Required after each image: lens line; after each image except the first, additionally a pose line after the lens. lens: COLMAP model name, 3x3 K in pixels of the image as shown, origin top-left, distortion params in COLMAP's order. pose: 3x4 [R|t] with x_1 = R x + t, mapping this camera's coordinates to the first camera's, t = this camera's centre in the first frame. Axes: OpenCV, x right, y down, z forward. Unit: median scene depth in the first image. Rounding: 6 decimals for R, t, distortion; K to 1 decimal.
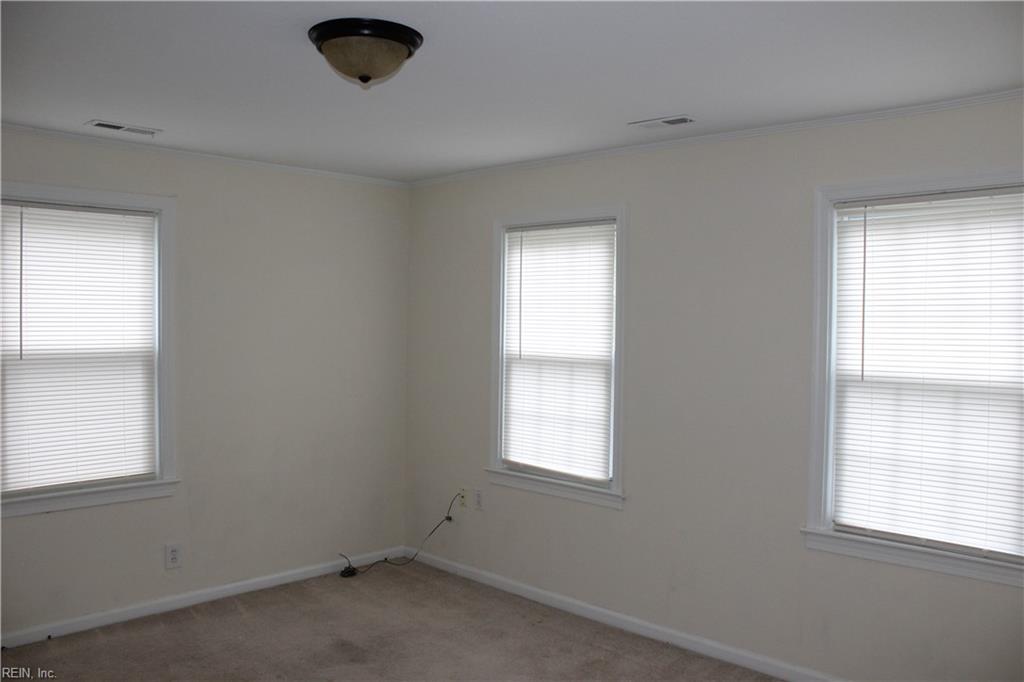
lens RADIAL K [[845.3, 0, 514.7], [0, 845.3, 340.3], [0, 0, 1]] dist [-0.124641, 0.085500]
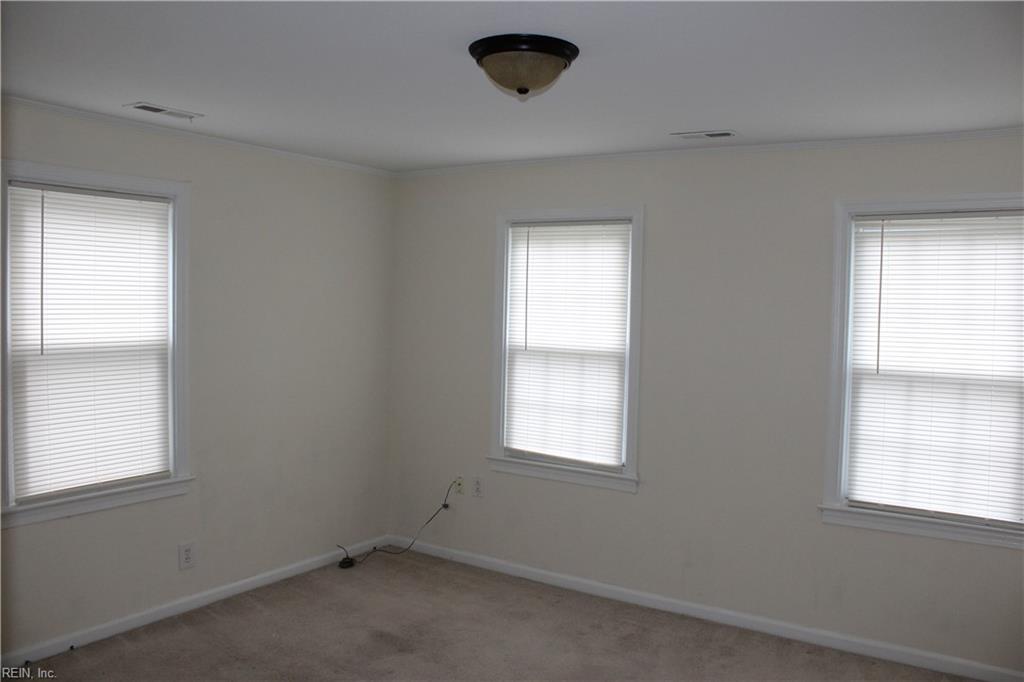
lens RADIAL K [[845.3, 0, 516.7], [0, 845.3, 338.8], [0, 0, 1]] dist [-0.124641, 0.085500]
pose [[0.982287, 0.002509, 0.187367, -0.237117], [-0.006938, 0.999712, 0.022987, -0.018850], [-0.187256, -0.023879, 0.982021, -0.016663]]
